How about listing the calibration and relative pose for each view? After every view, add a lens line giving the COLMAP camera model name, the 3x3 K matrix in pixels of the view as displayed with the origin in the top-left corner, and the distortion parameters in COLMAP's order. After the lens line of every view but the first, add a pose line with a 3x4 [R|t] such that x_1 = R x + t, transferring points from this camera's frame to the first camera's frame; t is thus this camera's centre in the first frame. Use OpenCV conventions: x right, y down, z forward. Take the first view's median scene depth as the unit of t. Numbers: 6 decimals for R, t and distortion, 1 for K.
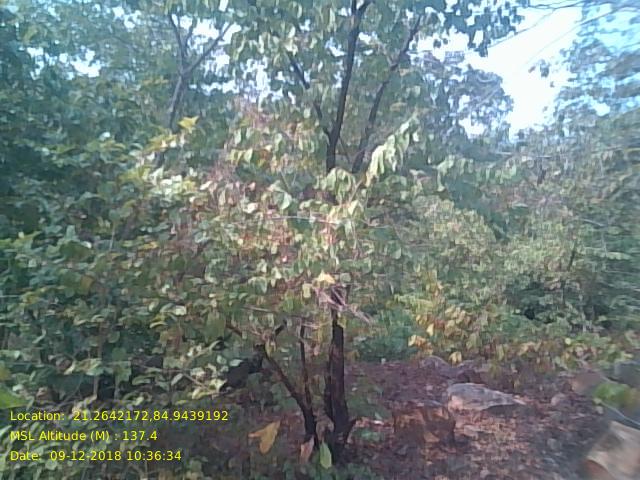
lens RADIAL K [[518.9, 0, 321.9], [0, 518.9, 239.4], [0, 0, 1]] dist [0.076739, -0.130481]
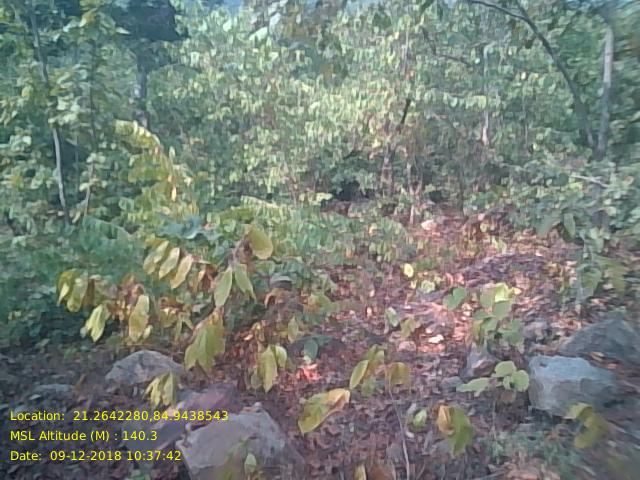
lens RADIAL K [[518.9, 0, 316.5], [0, 518.9, 238.0], [0, 0, 1]] dist [0.076739, -0.130481]
pose [[0.948235, -0.126200, 0.291417, 0.181813], [0.049383, 0.965083, 0.257248, 0.016803], [-0.313706, -0.229541, 0.921357, 0.433941]]
